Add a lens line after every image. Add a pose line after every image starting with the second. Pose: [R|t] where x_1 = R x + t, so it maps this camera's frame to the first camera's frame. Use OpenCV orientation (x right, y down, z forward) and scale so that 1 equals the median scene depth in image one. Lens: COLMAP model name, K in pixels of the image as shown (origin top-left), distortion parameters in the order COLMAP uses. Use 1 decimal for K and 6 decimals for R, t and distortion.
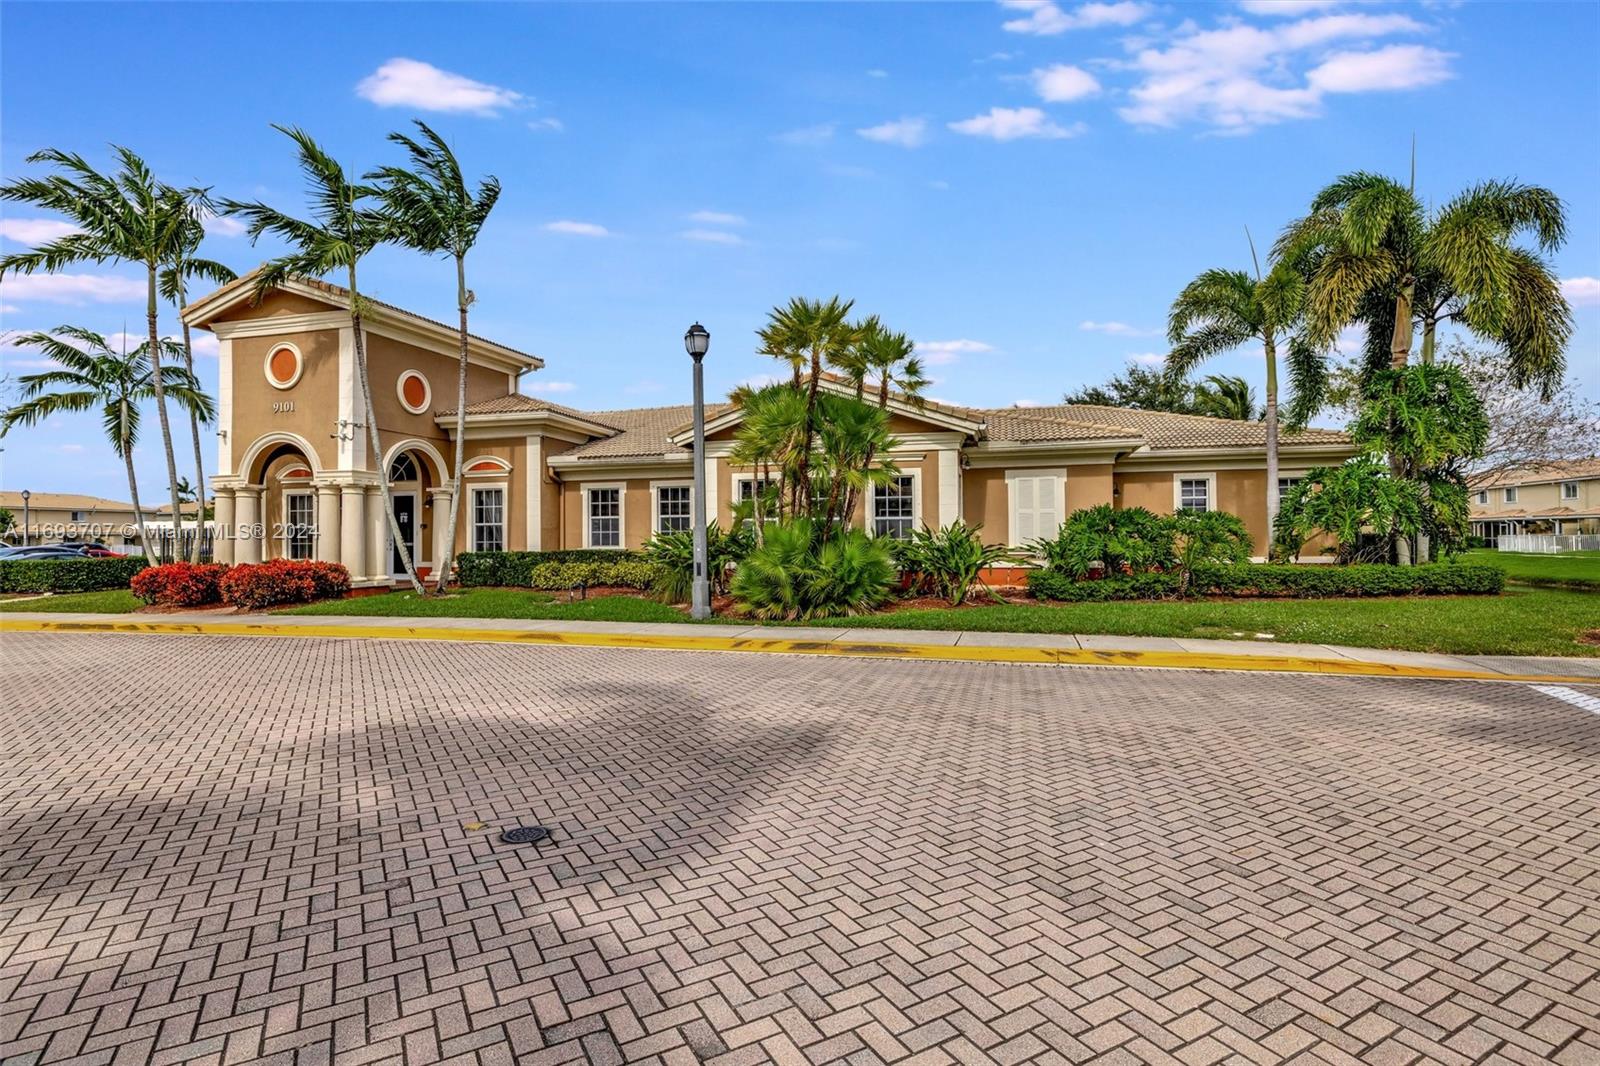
lens RADIAL K [[809.4, 0, 800.0], [0, 809.4, 533.0], [0, 0, 1]] dist [-0.000644, -0.000045]
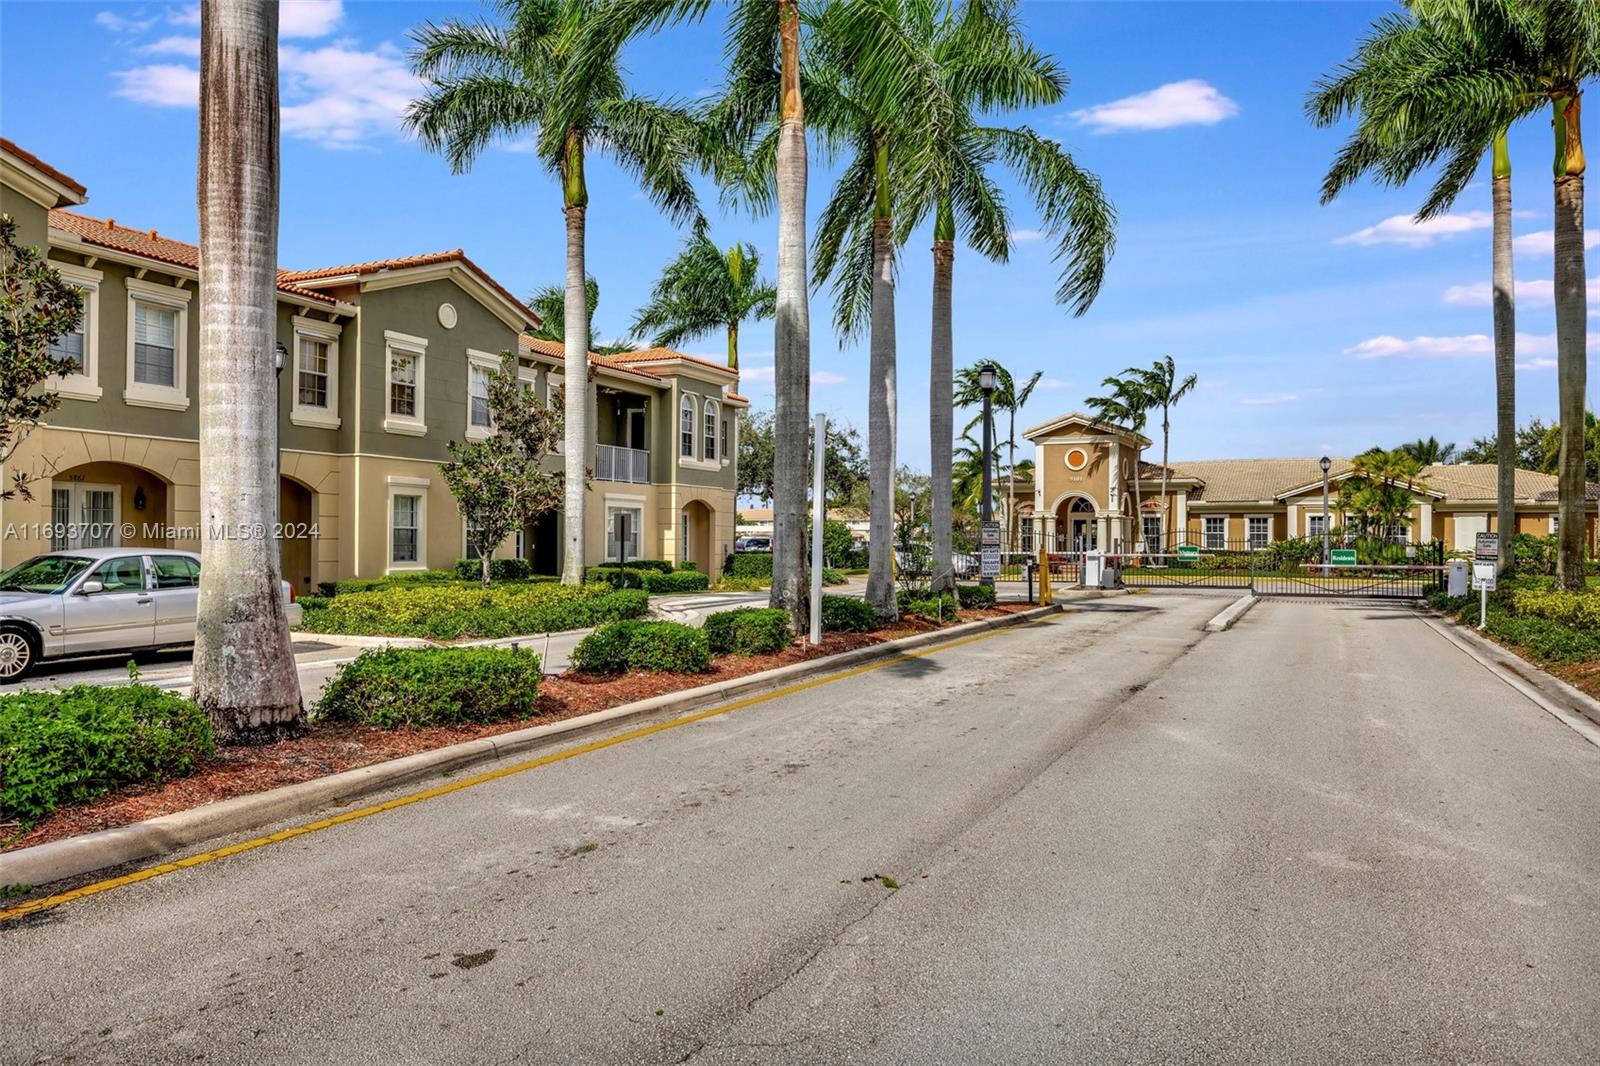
lens RADIAL K [[1136.1, 0, 800.0], [0, 1136.1, 533.0], [0, 0, 1]] dist [0.001724, 0.001428]
pose [[0.982181, 0.013219, -0.187471, -0.773079], [-0.012701, 0.999911, 0.003962, -0.019203], [0.187507, -0.001510, 0.982262, -1.973836]]
